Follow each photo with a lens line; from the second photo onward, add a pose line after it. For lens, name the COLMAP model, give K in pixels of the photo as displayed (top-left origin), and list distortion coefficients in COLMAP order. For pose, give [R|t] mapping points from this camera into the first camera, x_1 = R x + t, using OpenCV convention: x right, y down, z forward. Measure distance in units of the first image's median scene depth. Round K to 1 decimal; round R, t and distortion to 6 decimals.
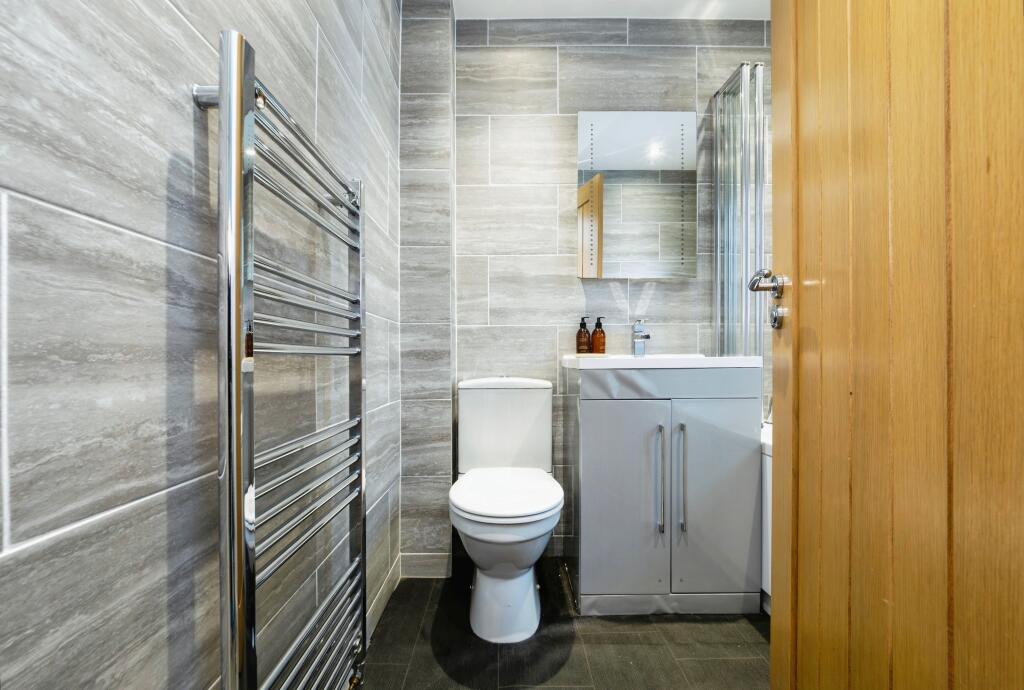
lens RADIAL K [[430.4, 0, 509.0], [0, 430.4, 361.7], [0, 0, 1]] dist [-0.004713, -0.000796]
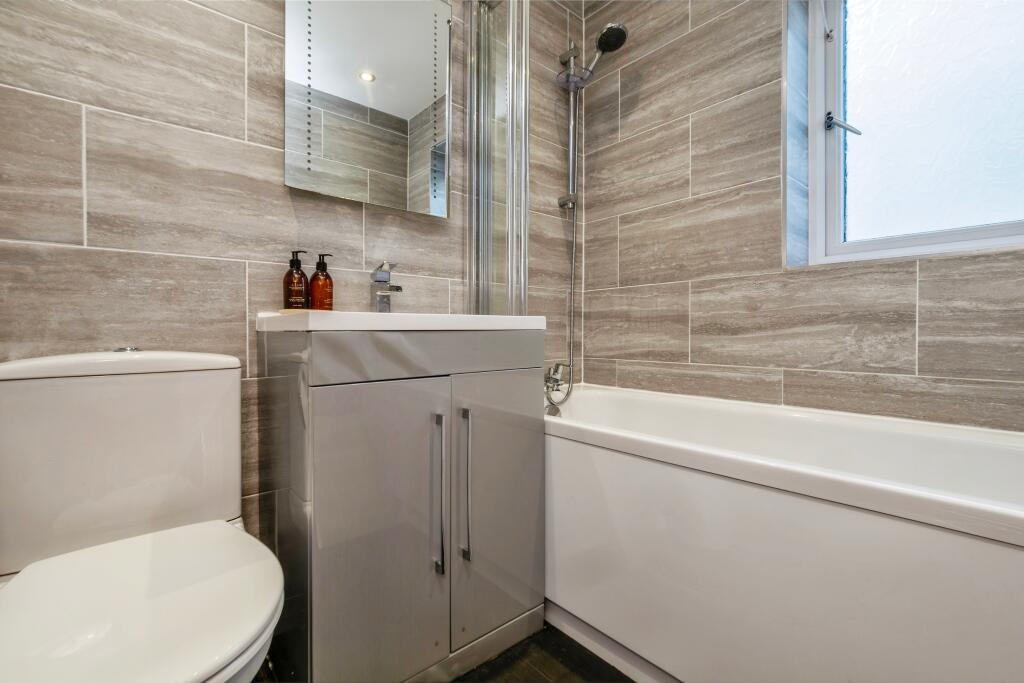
lens RADIAL K [[430.4, 0, 511.8], [0, 430.4, 340.3], [0, 0, 1]] dist [-0.004713, -0.000796]
pose [[0.753760, -0.008696, 0.657092, -0.001797], [0.001126, 0.999928, 0.011942, 0.017965], [-0.657149, -0.008261, 0.753715, 0.314894]]
